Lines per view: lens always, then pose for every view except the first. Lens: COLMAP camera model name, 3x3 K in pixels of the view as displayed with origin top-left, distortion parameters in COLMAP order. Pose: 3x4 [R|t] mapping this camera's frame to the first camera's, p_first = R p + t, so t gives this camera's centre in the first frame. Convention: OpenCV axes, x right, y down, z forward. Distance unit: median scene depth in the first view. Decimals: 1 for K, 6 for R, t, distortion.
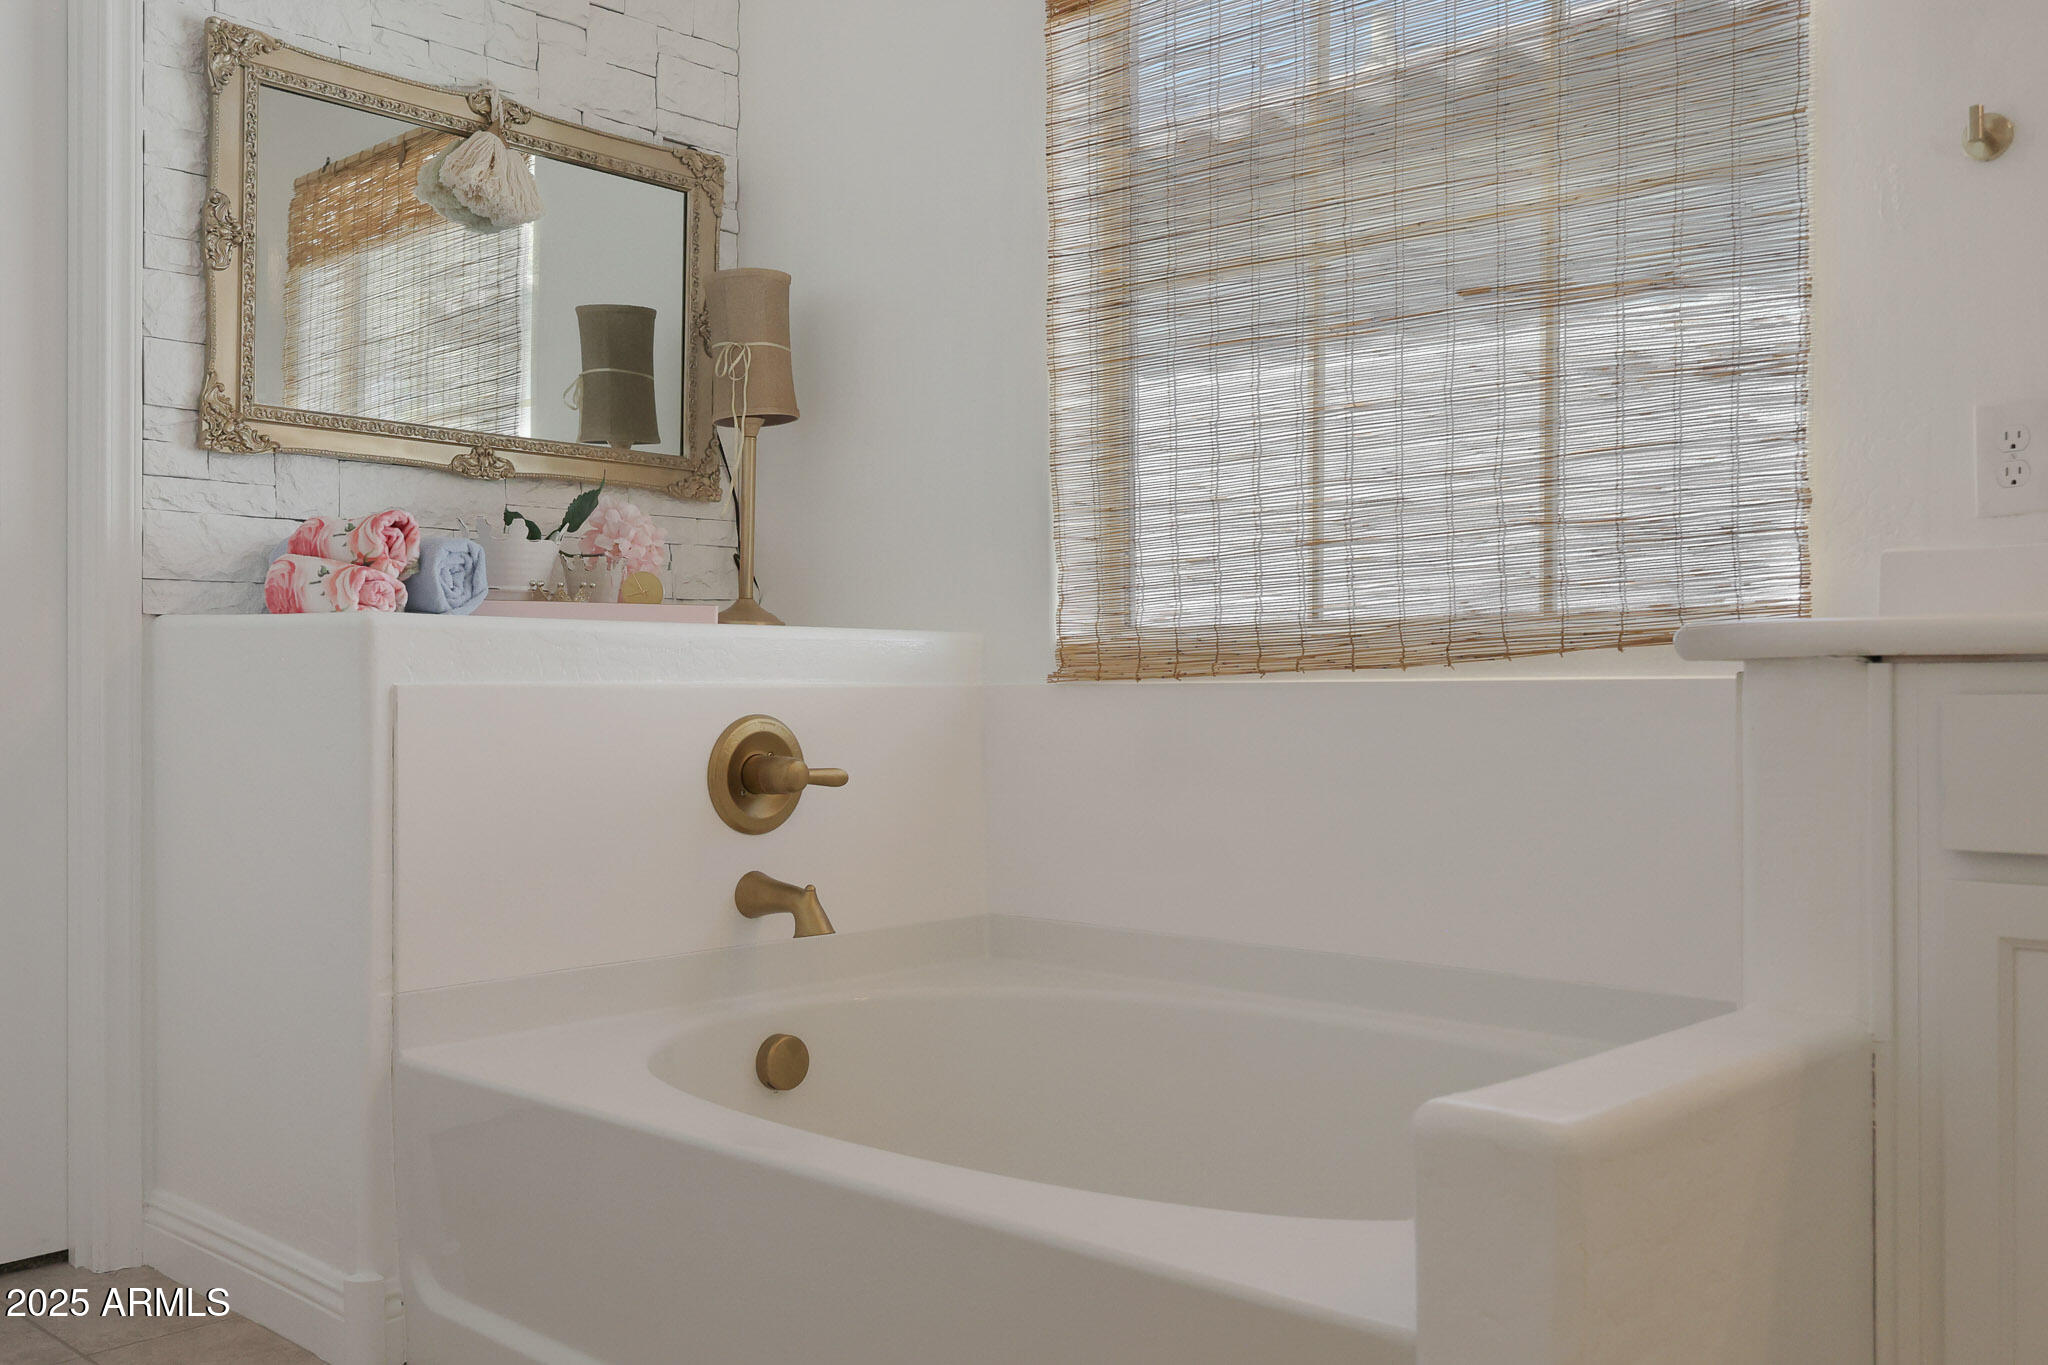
lens RADIAL K [[1699.5, 0, 1028.2], [0, 1699.5, 686.4], [0, 0, 1]] dist [0.009969, -0.003366]
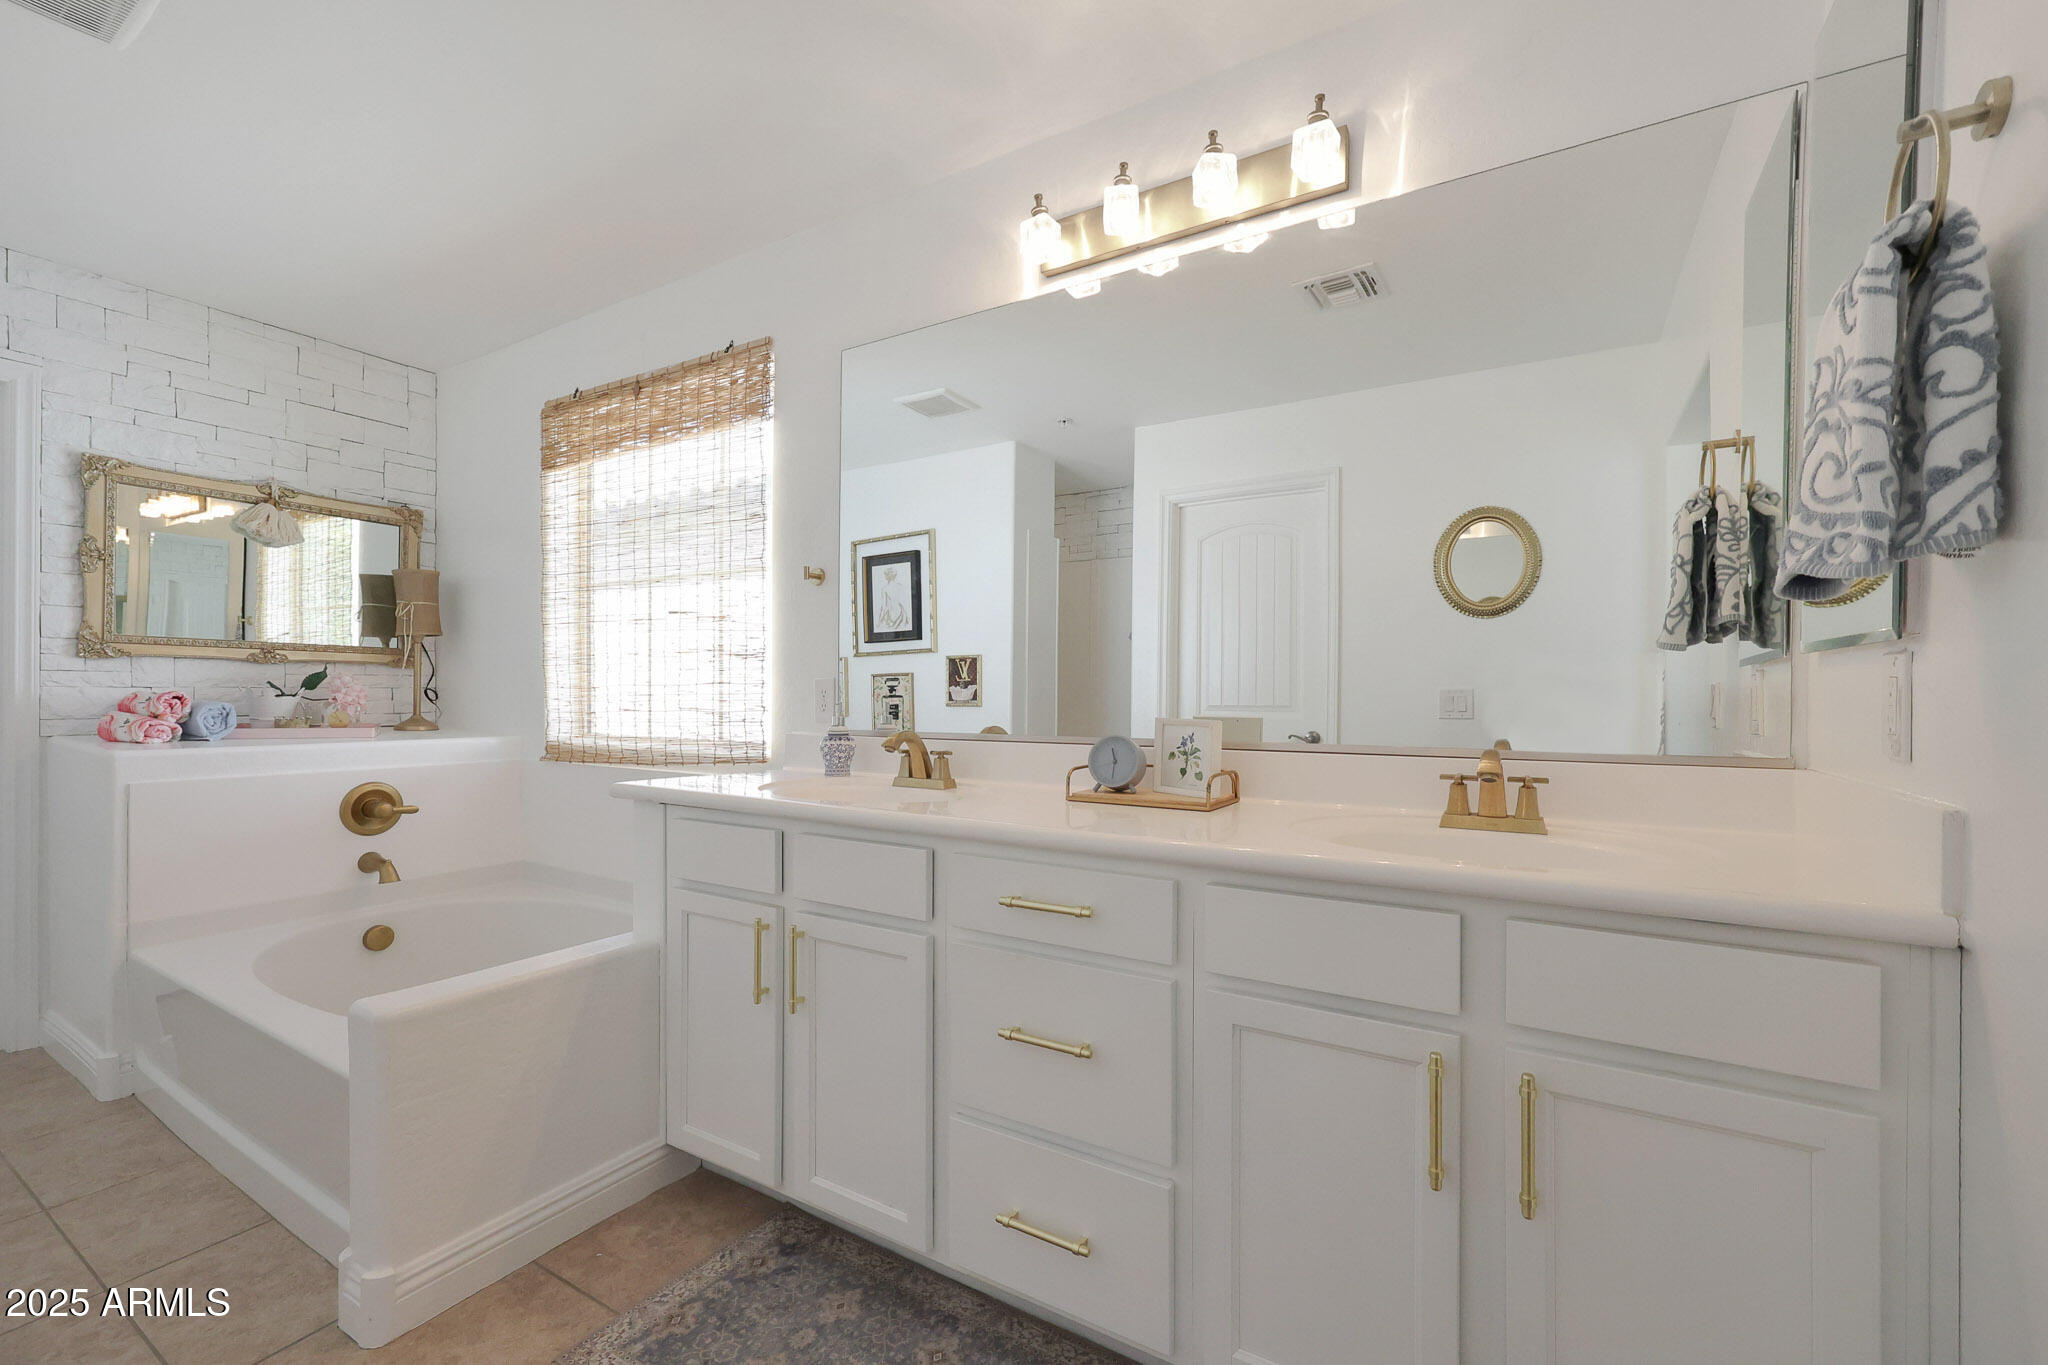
lens RADIAL K [[814.1, 0, 1020.0], [0, 814.1, 691.5], [0, 0, 1]] dist [-0.006508, 0.001305]
pose [[0.978068, 0.007613, 0.208148, 0.440529], [-0.007360, 0.999971, -0.001987, -0.104027], [-0.208157, 0.000412, 0.978095, -0.213149]]
